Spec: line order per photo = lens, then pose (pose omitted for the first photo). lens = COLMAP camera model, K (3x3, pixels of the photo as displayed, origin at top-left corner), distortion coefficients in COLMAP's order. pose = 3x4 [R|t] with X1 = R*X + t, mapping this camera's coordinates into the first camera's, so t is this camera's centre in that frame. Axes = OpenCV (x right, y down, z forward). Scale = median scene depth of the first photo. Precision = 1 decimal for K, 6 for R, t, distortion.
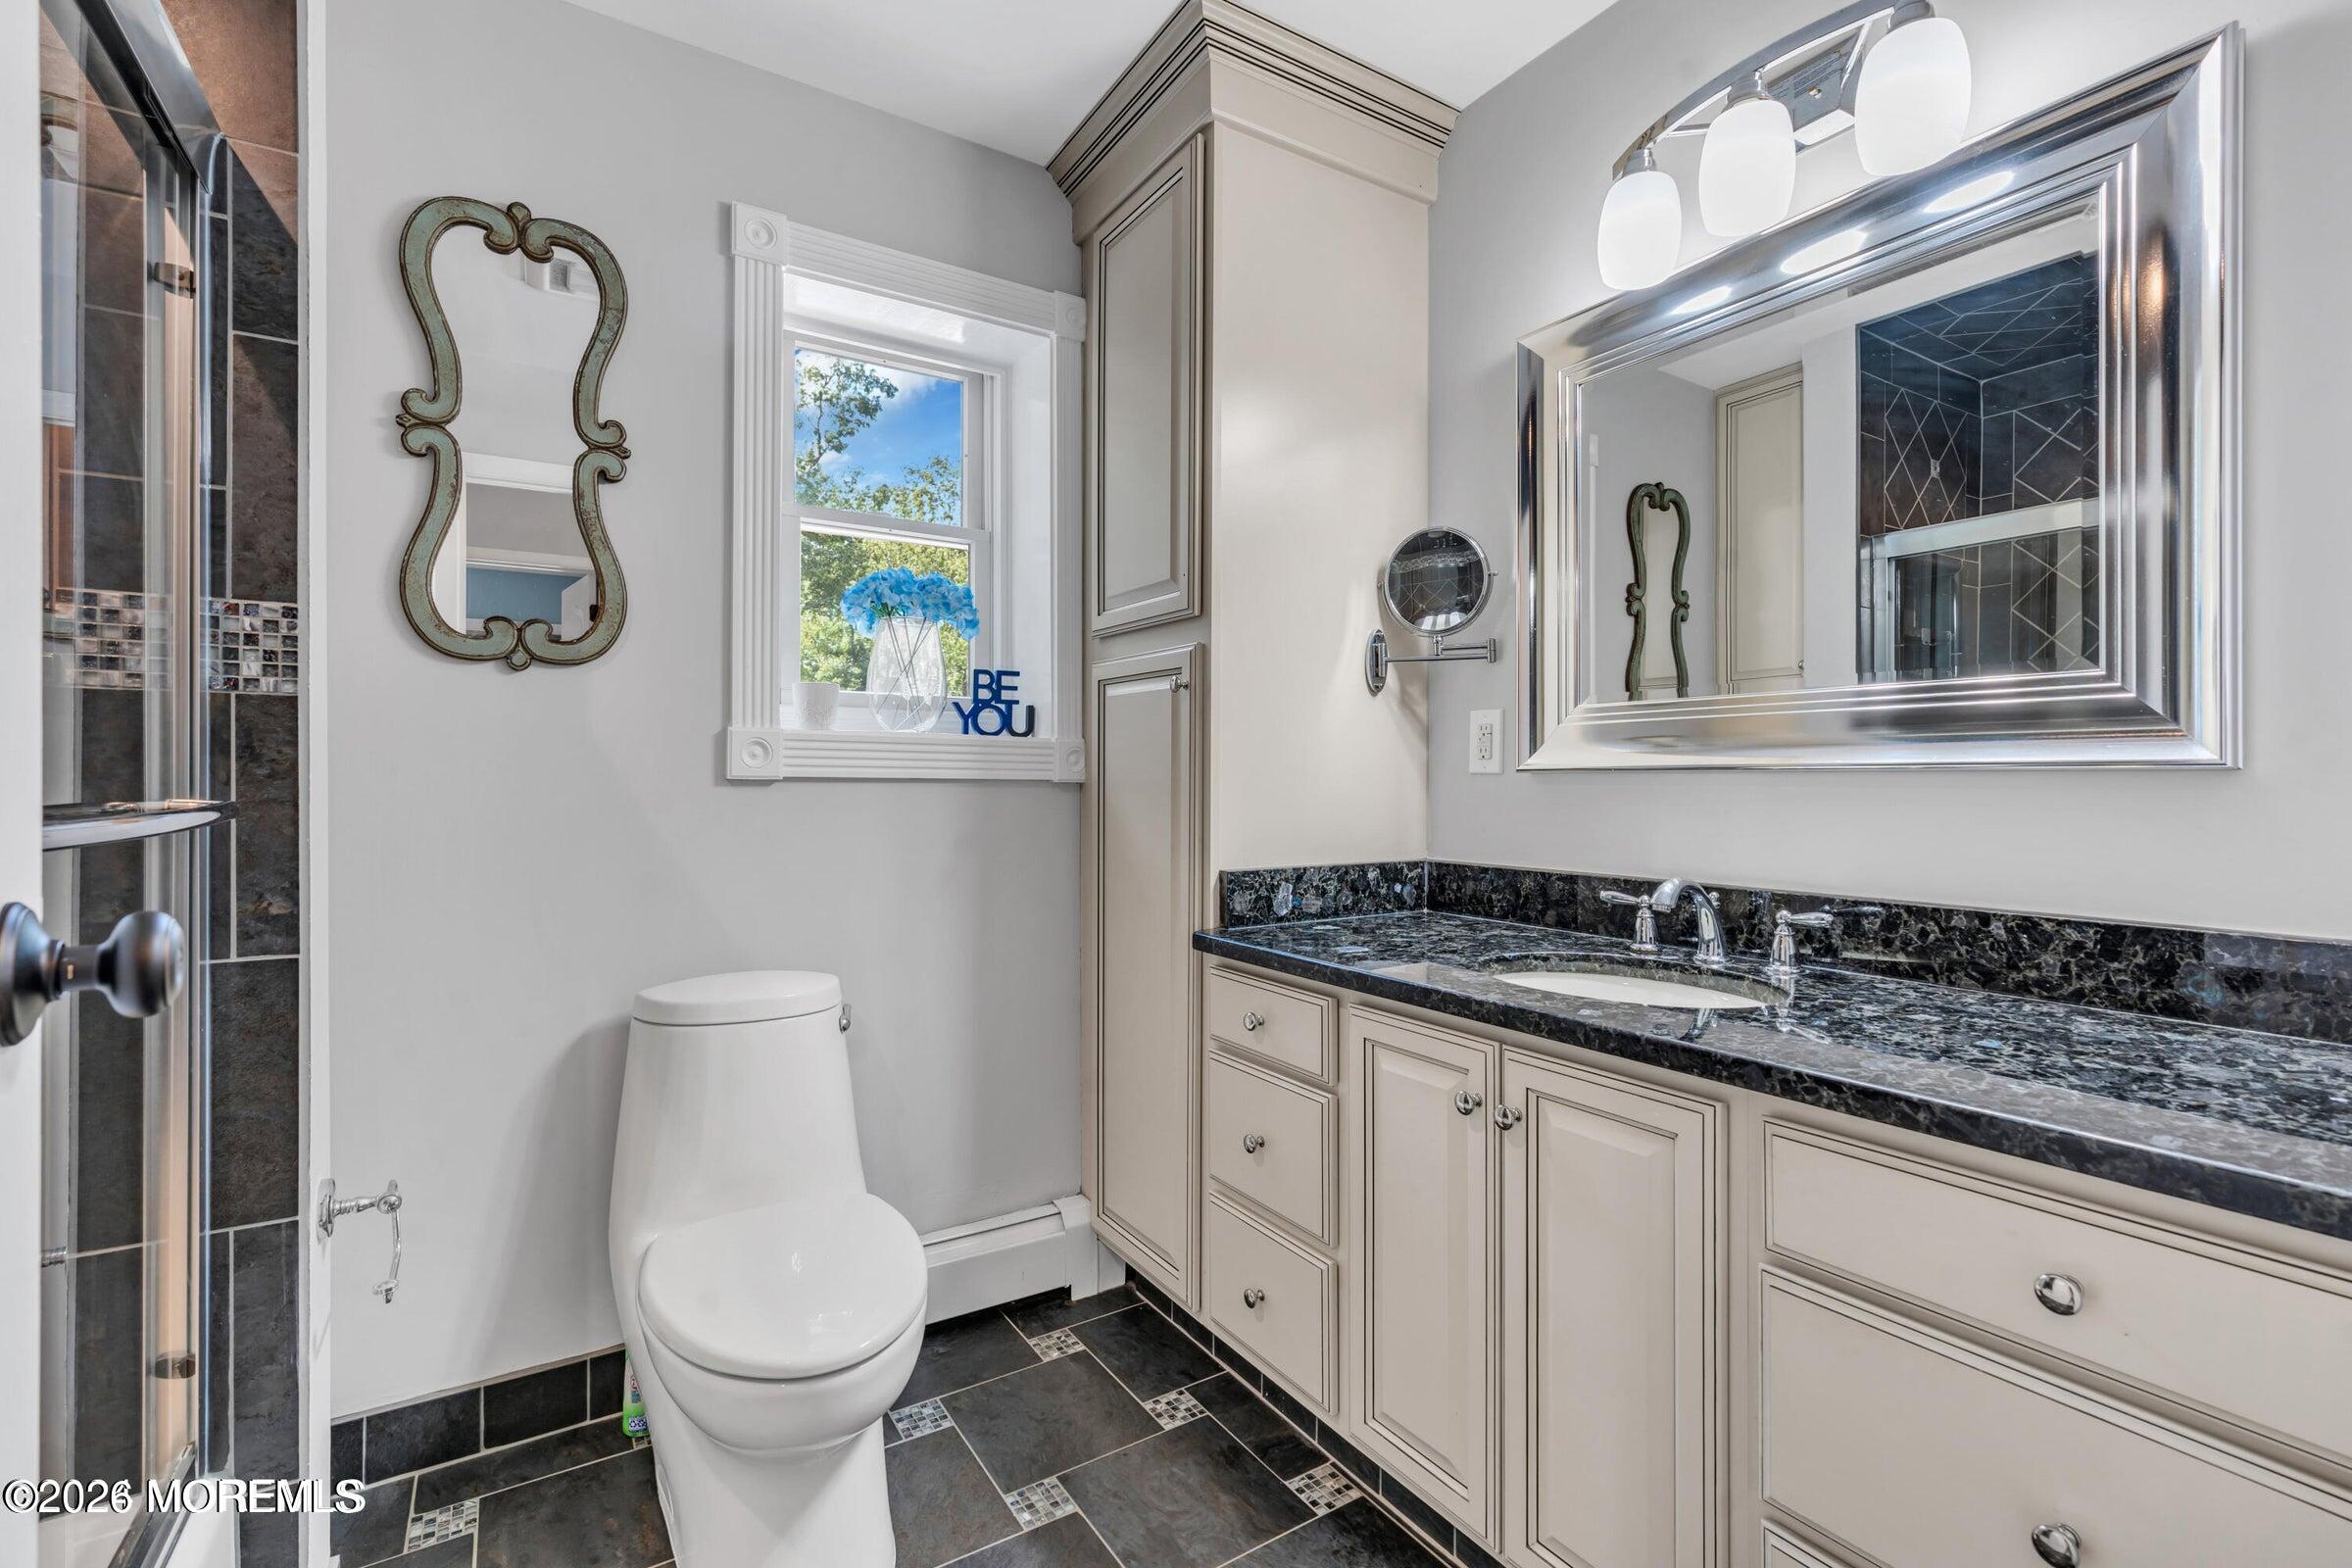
lens RADIAL K [[1052.6, 0, 1179.1], [0, 1052.6, 778.3], [0, 0, 1]] dist [-0.000940, -0.000009]
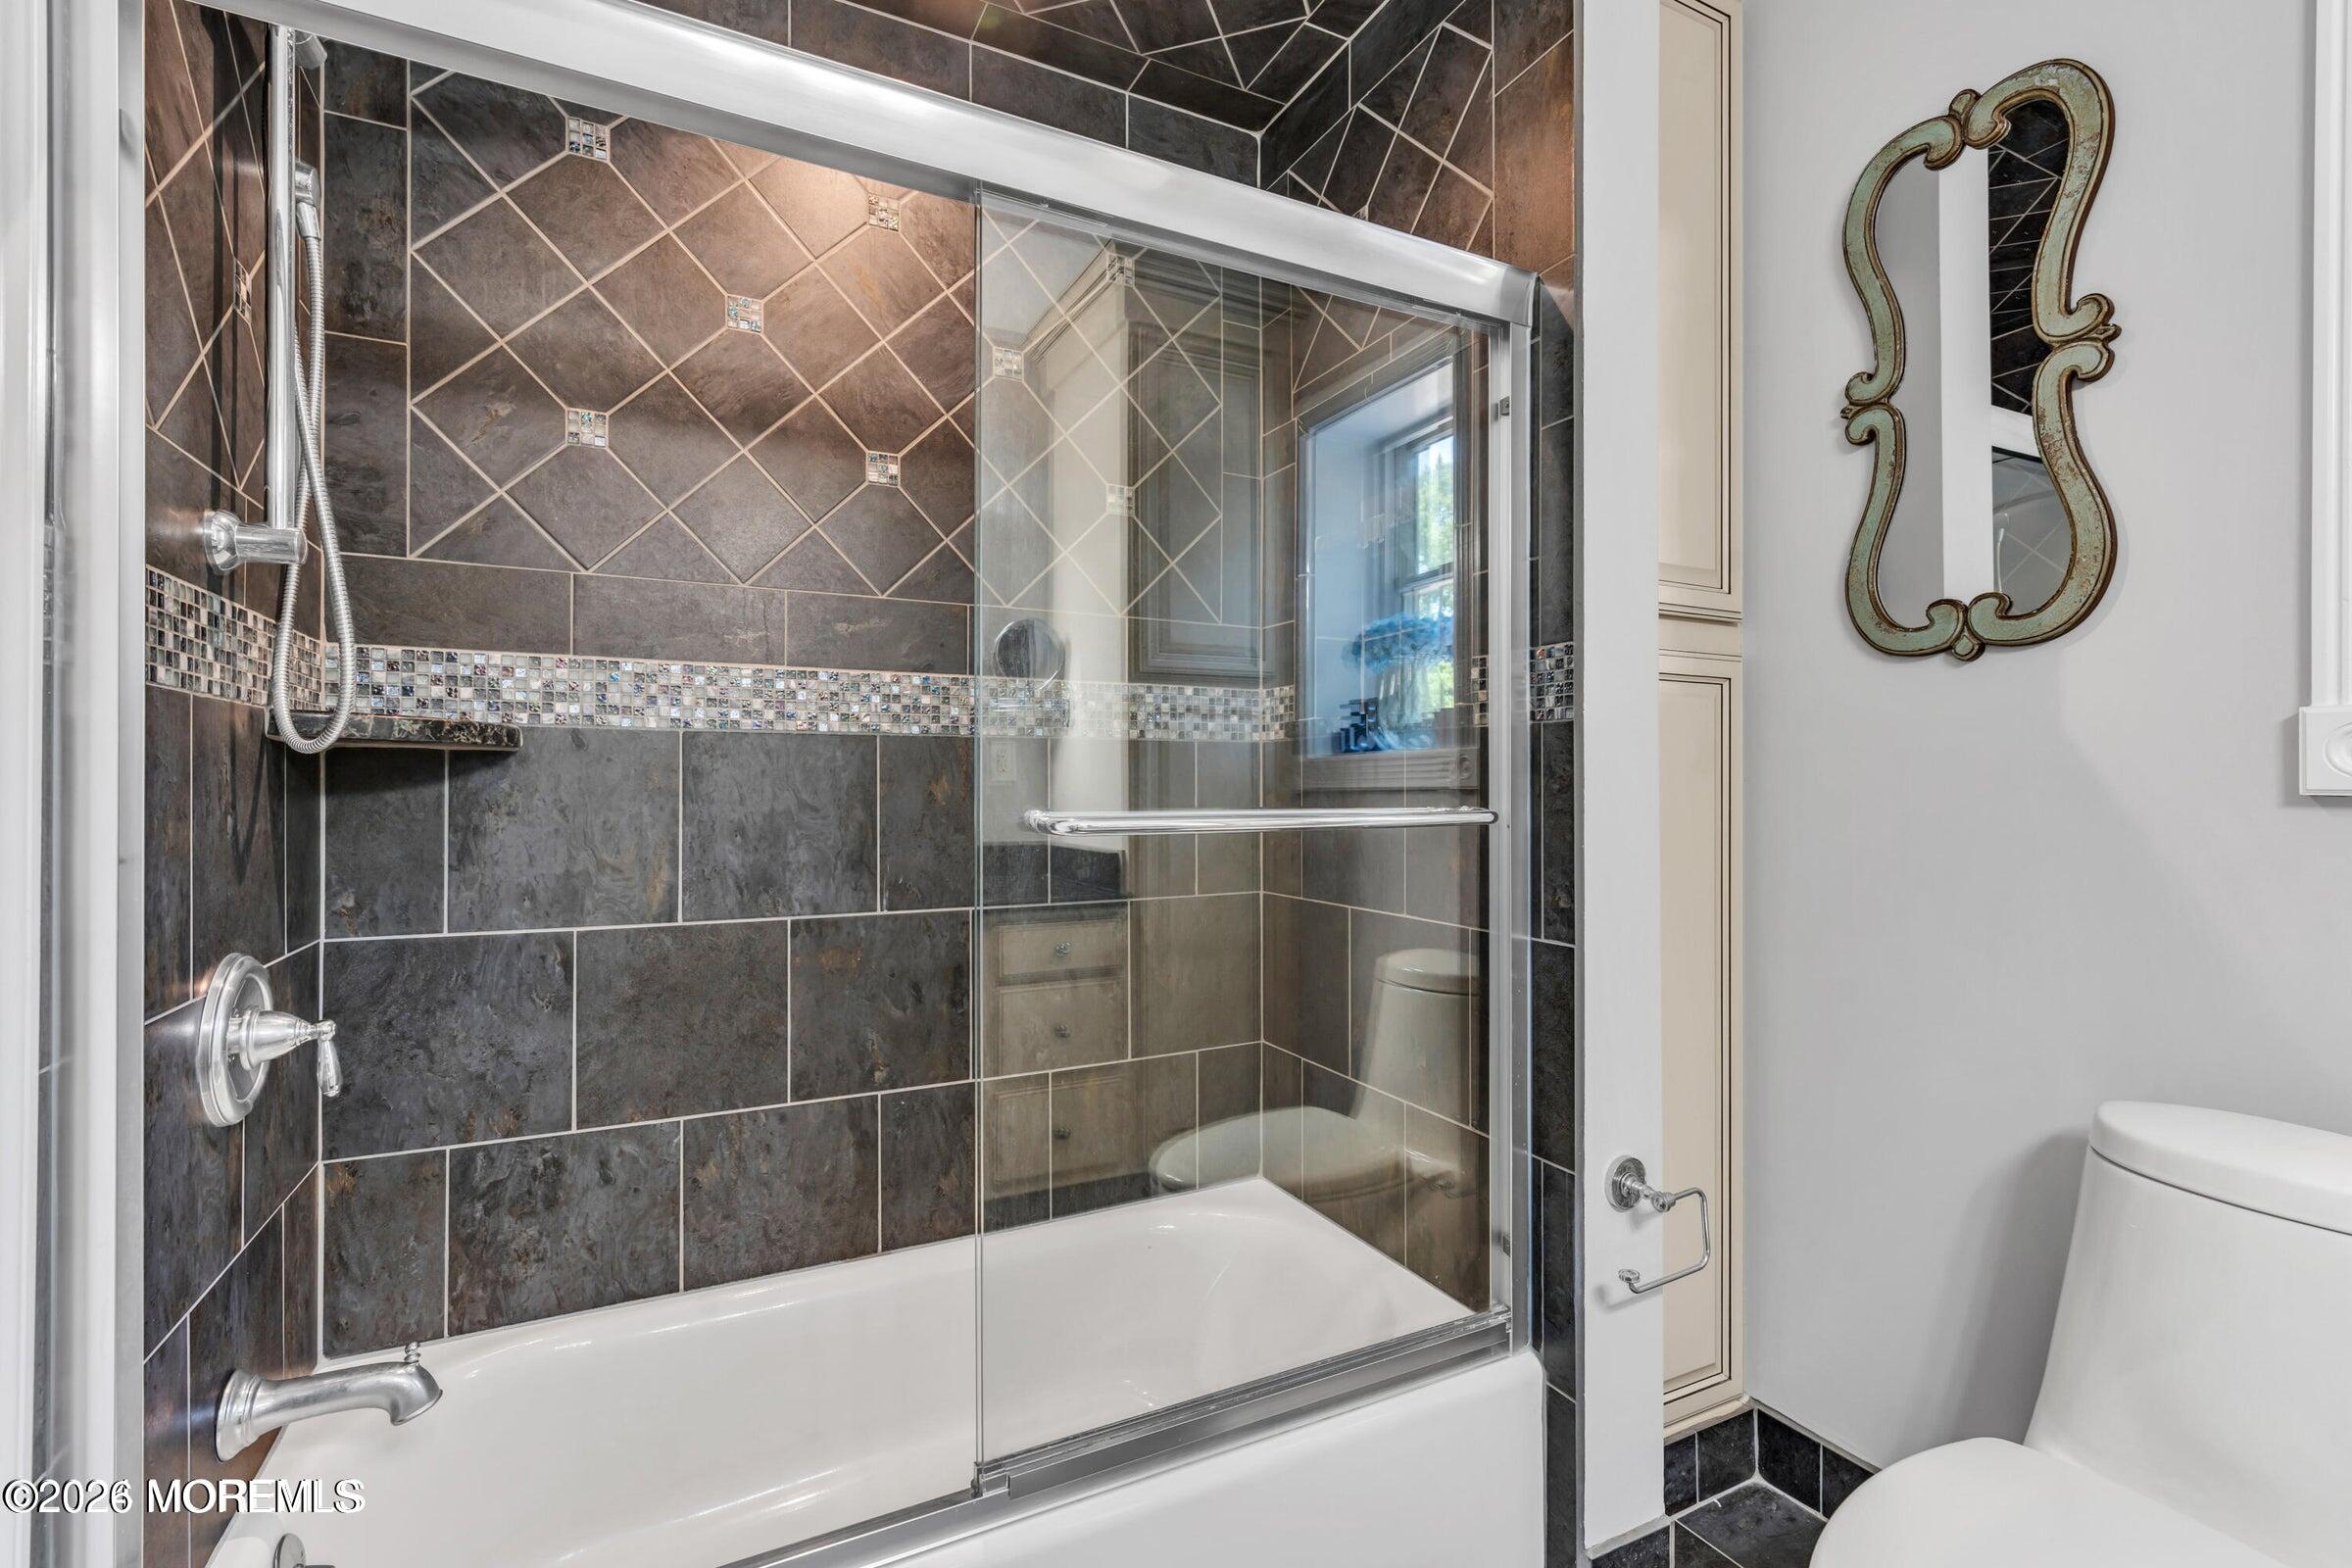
lens RADIAL K [[1052.6, 0, 1180.4], [0, 1052.6, 783.1], [0, 0, 1]] dist [-0.000940, -0.000009]
pose [[-0.082129, 0.001892, -0.996620, 0.251294], [0.000337, 0.999998, 0.001871, -0.009006], [0.996622, -0.000182, -0.082130, 0.474681]]
